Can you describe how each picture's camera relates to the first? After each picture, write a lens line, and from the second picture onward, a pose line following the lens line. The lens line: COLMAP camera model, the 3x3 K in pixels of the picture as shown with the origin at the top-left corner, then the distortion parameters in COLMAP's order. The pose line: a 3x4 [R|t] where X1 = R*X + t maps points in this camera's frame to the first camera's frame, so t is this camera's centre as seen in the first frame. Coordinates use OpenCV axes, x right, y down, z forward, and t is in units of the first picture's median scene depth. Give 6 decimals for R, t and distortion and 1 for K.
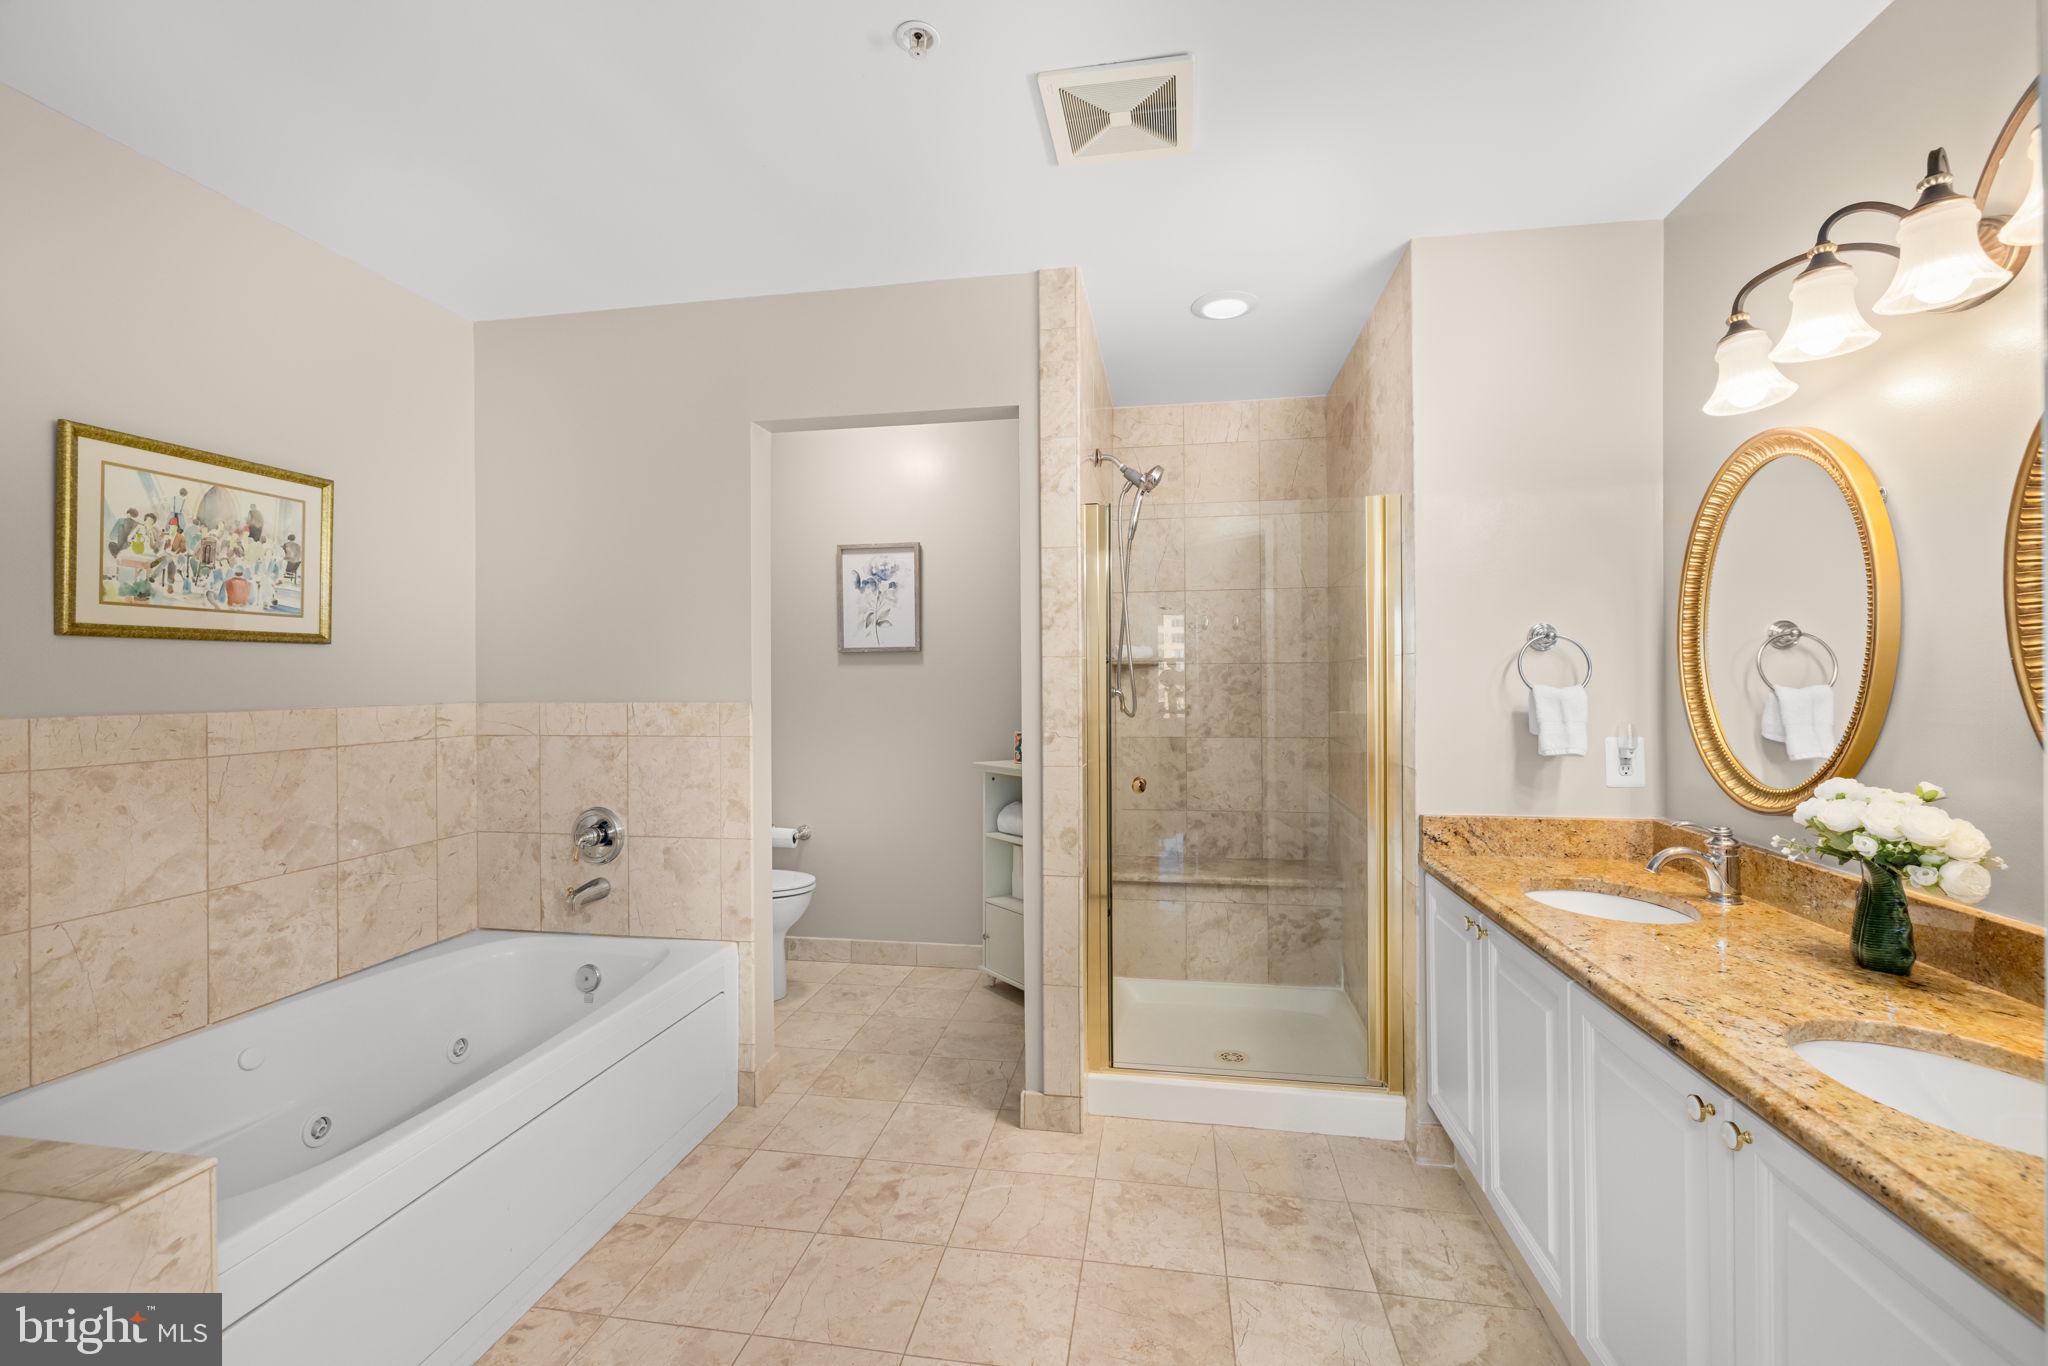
lens RADIAL K [[851.2, 0, 1029.7], [0, 851.2, 677.9], [0, 0, 1]] dist [-0.002014, 0.000264]
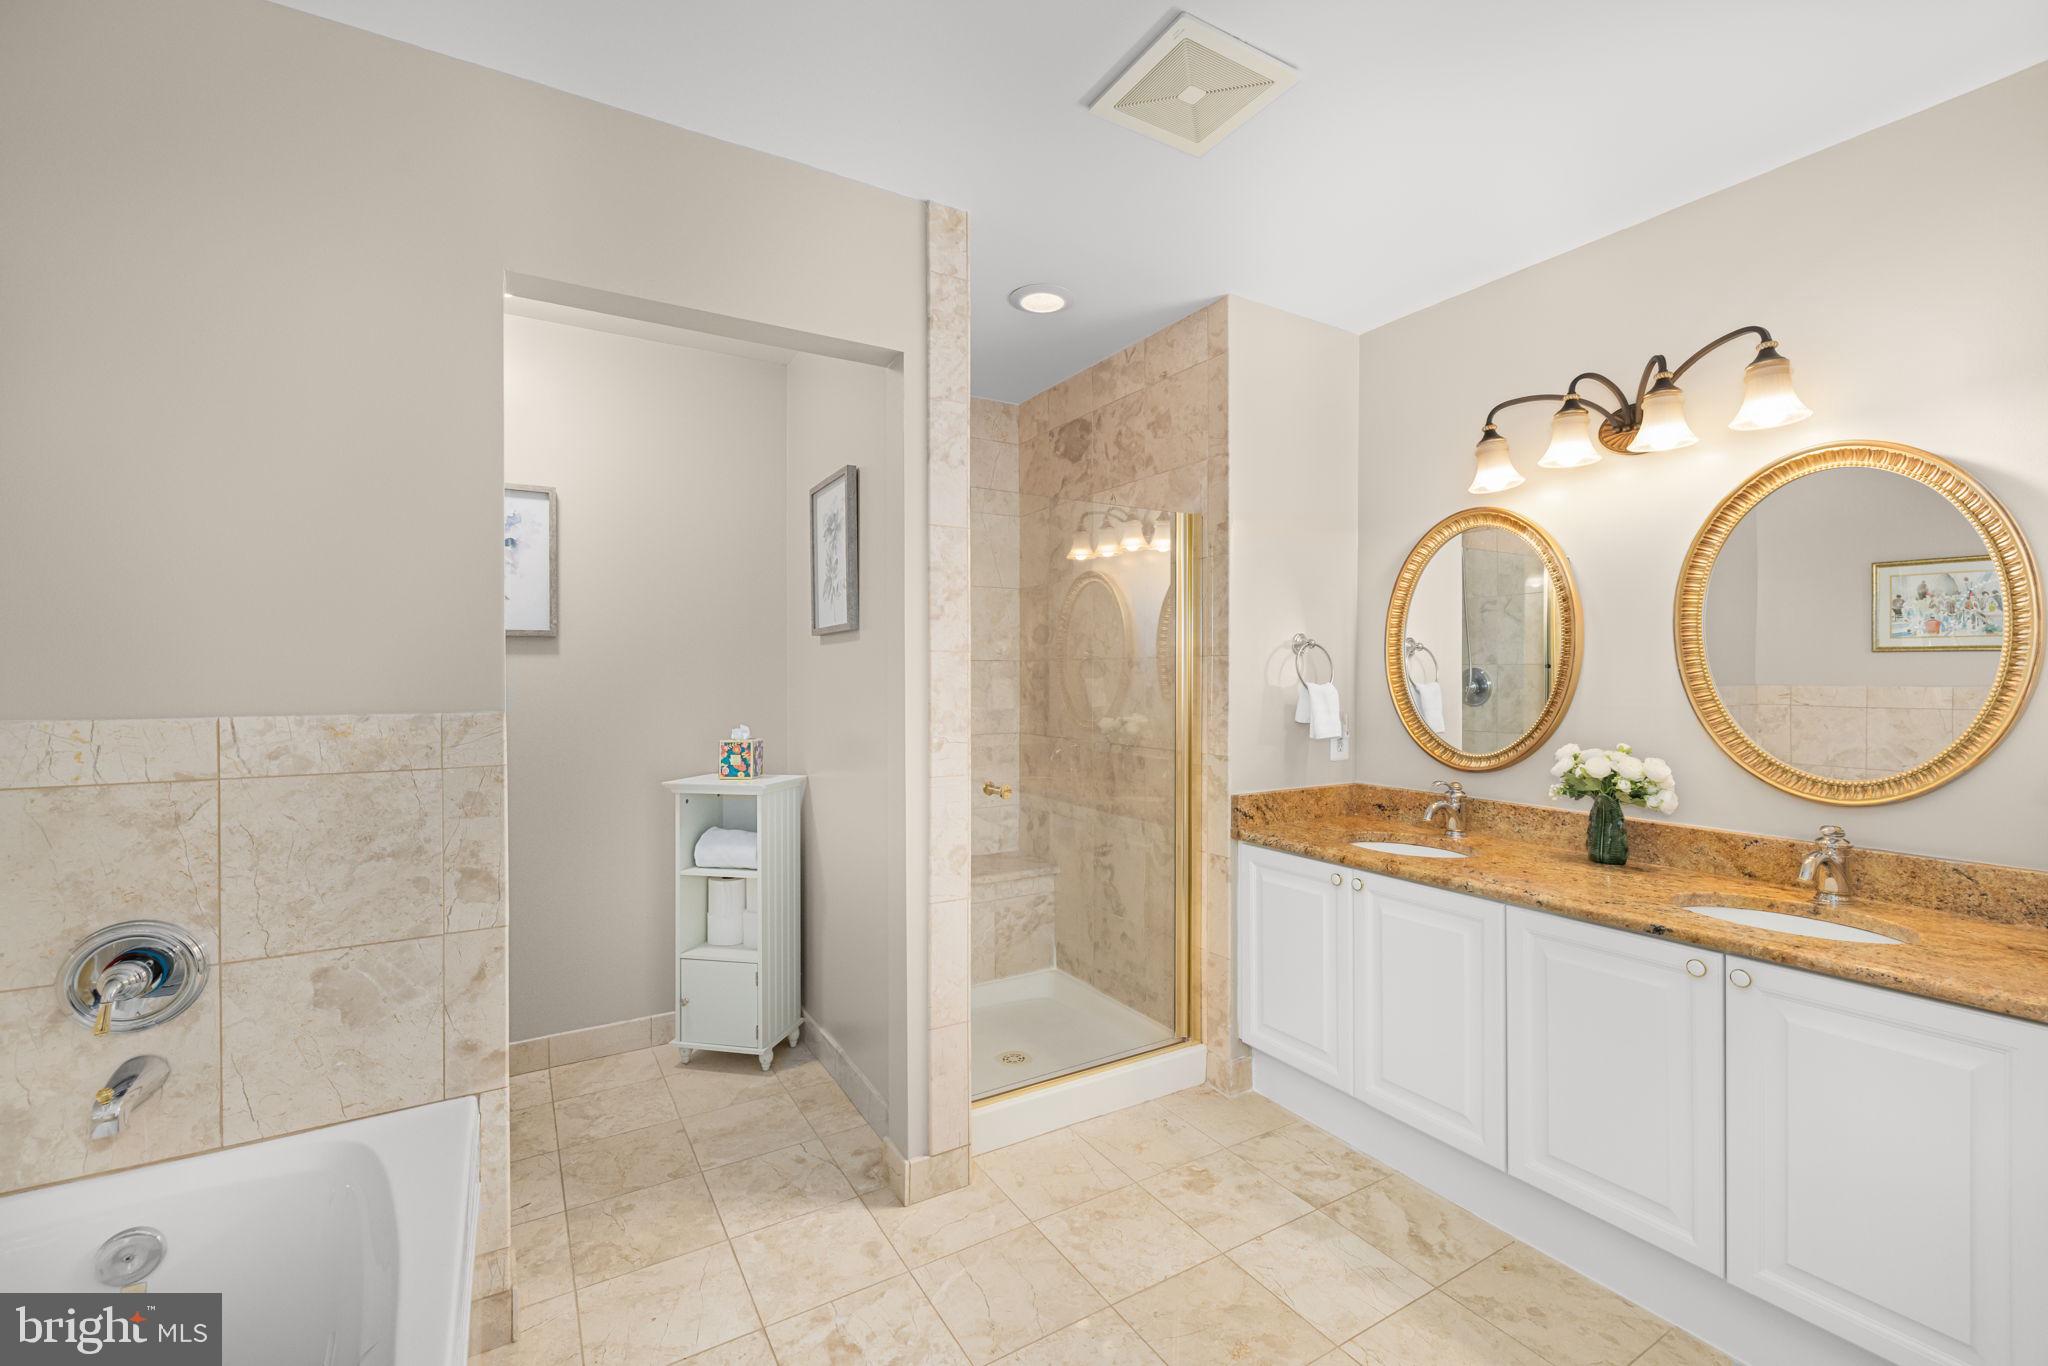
lens RADIAL K [[864.8, 0, 1027.8], [0, 864.8, 678.0], [0, 0, 1]] dist [0.001519, 0.000292]
pose [[0.758208, 0.001751, 0.652011, -0.480800], [-0.005216, 0.999981, 0.003380, -0.000919], [-0.651992, -0.005963, 0.758202, 0.269385]]
